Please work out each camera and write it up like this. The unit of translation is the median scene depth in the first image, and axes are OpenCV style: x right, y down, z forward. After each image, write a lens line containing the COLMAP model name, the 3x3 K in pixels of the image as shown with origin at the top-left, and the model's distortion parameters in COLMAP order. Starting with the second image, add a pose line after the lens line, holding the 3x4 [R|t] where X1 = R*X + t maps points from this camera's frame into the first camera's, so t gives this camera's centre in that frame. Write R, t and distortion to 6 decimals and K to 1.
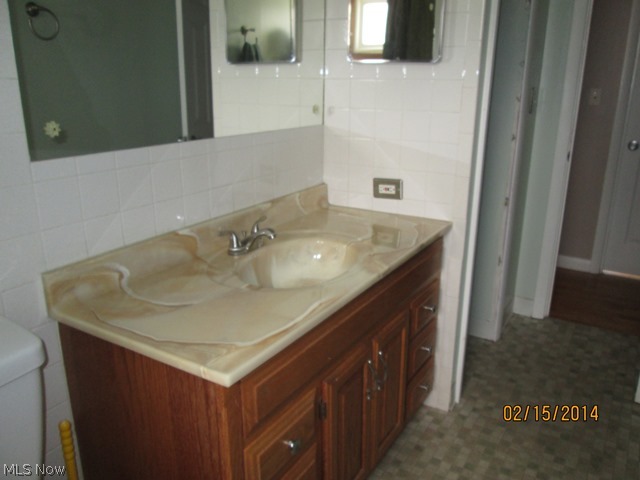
lens RADIAL K [[526.6, 0, 320.0], [0, 526.6, 240.0], [0, 0, 1]] dist [-0.057415, 0.014663]
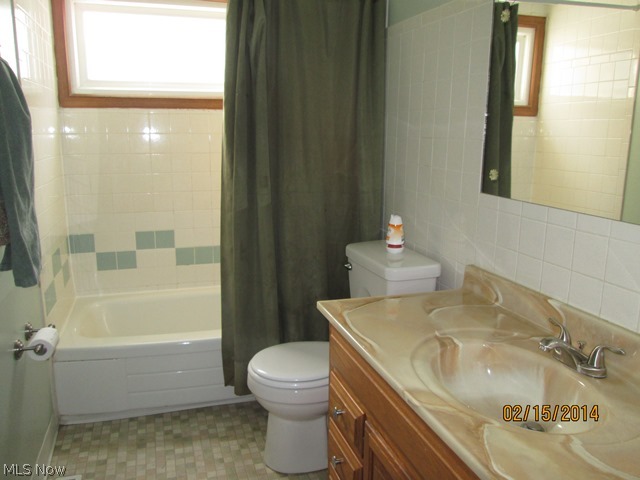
lens RADIAL K [[526.6, 0, 320.0], [0, 526.6, 240.0], [0, 0, 1]] dist [-0.057415, 0.014663]
pose [[-0.657766, 0.144850, -0.739163, 0.804683], [-0.225736, 0.898319, 0.376917, -0.438153], [0.718601, 0.414779, -0.558186, 1.378315]]
